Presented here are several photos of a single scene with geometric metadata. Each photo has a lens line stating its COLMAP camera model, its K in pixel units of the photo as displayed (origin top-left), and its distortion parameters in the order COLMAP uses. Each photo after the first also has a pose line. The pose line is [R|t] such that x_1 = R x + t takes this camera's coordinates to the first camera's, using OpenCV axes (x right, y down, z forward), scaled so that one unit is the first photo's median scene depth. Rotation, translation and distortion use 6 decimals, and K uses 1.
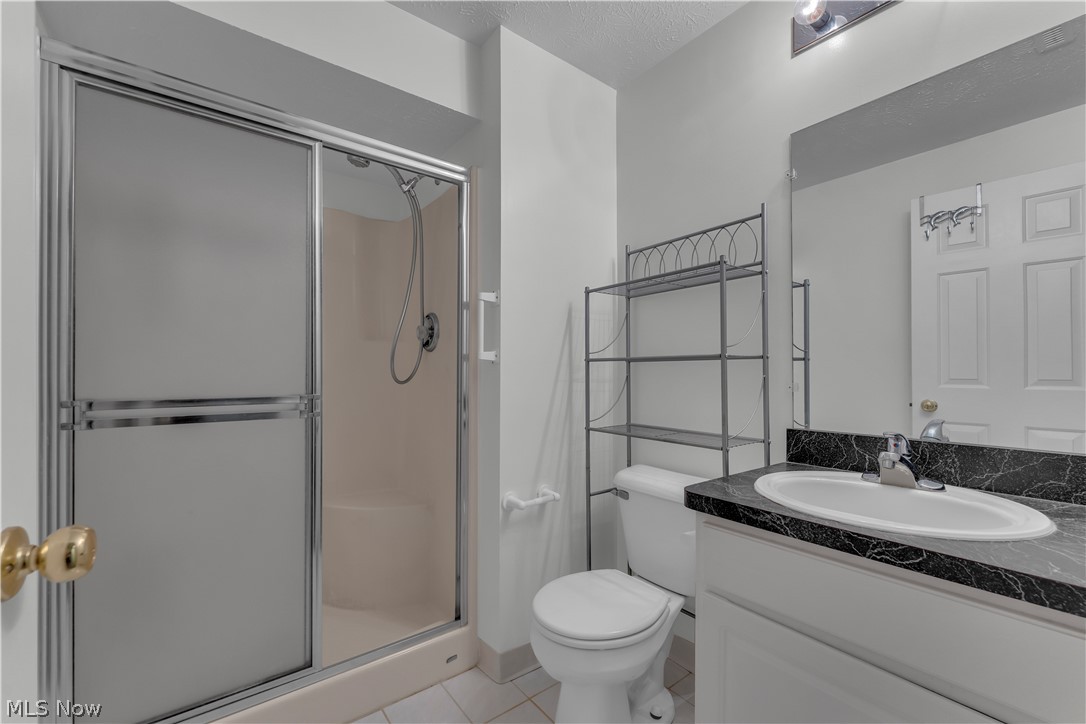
lens RADIAL K [[447.9, 0, 539.3], [0, 447.9, 368.7], [0, 0, 1]] dist [0.004913, 0.000245]
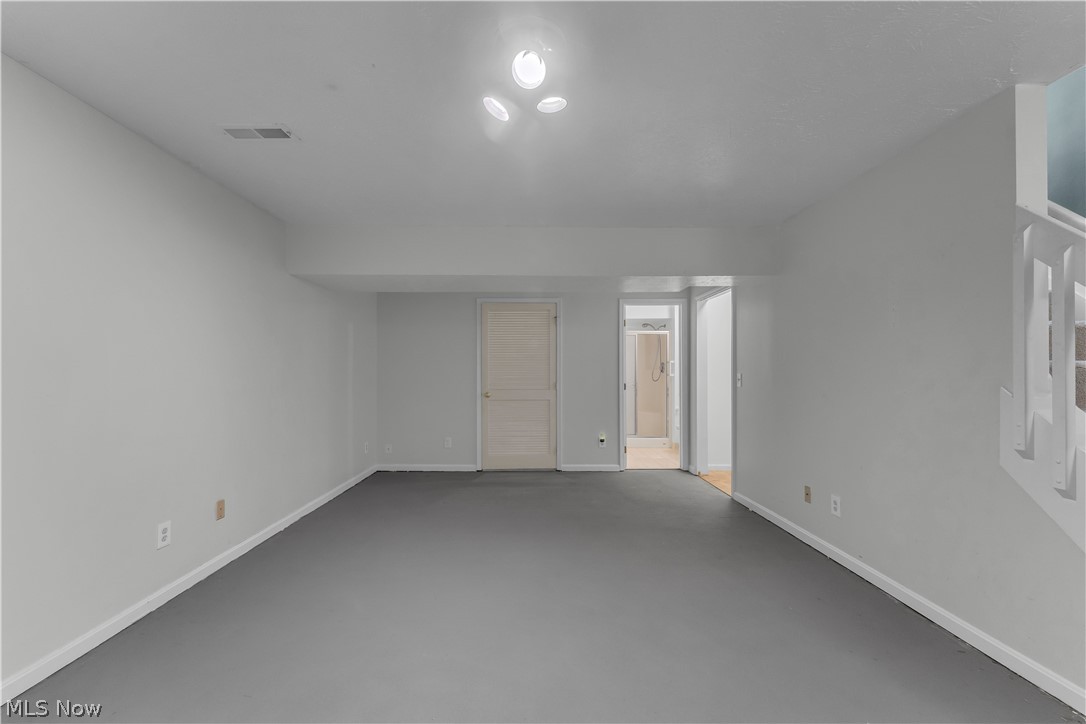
lens RADIAL K [[447.9, 0, 536.7], [0, 447.9, 367.5], [0, 0, 1]] dist [0.004913, 0.000245]
pose [[0.799878, -0.006324, -0.600129, 1.464176], [0.009152, 0.999957, 0.001662, -0.122040], [0.600093, -0.006822, 0.799901, -3.315248]]
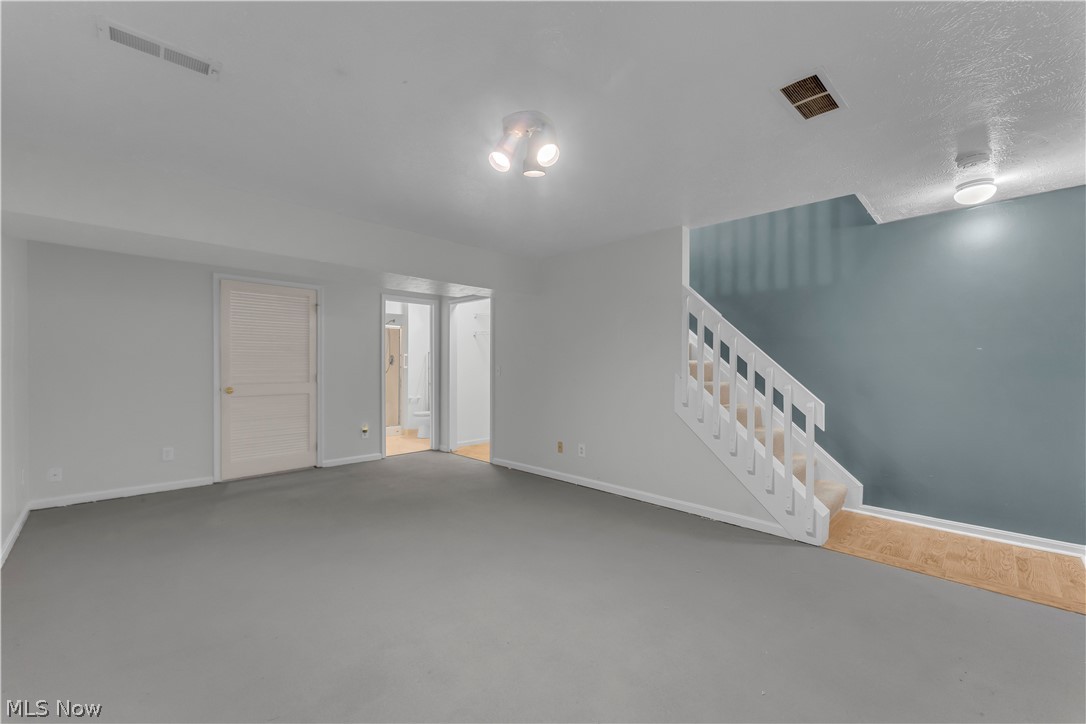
lens RADIAL K [[447.9, 0, 543.0], [0, 447.9, 366.8], [0, 0, 1]] dist [0.004913, 0.000245]
pose [[0.991081, 0.004484, 0.133183, 0.698373], [-0.006818, 0.999831, 0.017070, -0.124161], [-0.133084, -0.017826, 0.990944, -3.917087]]
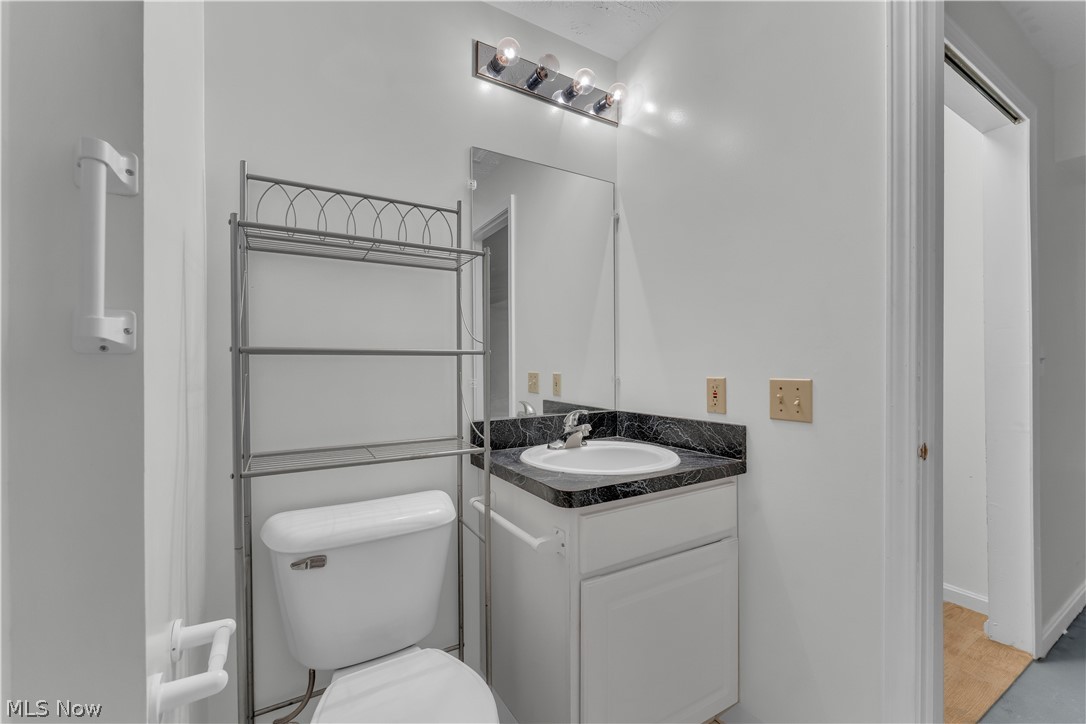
lens RADIAL K [[447.9, 0, 542.6], [0, 447.9, 364.9], [0, 0, 1]] dist [0.004913, 0.000245]
pose [[0.115787, 0.001793, 0.993272, -0.427188], [-0.004403, 0.999989, -0.001292, -0.001137], [-0.993264, -0.004223, 0.115794, 0.625903]]
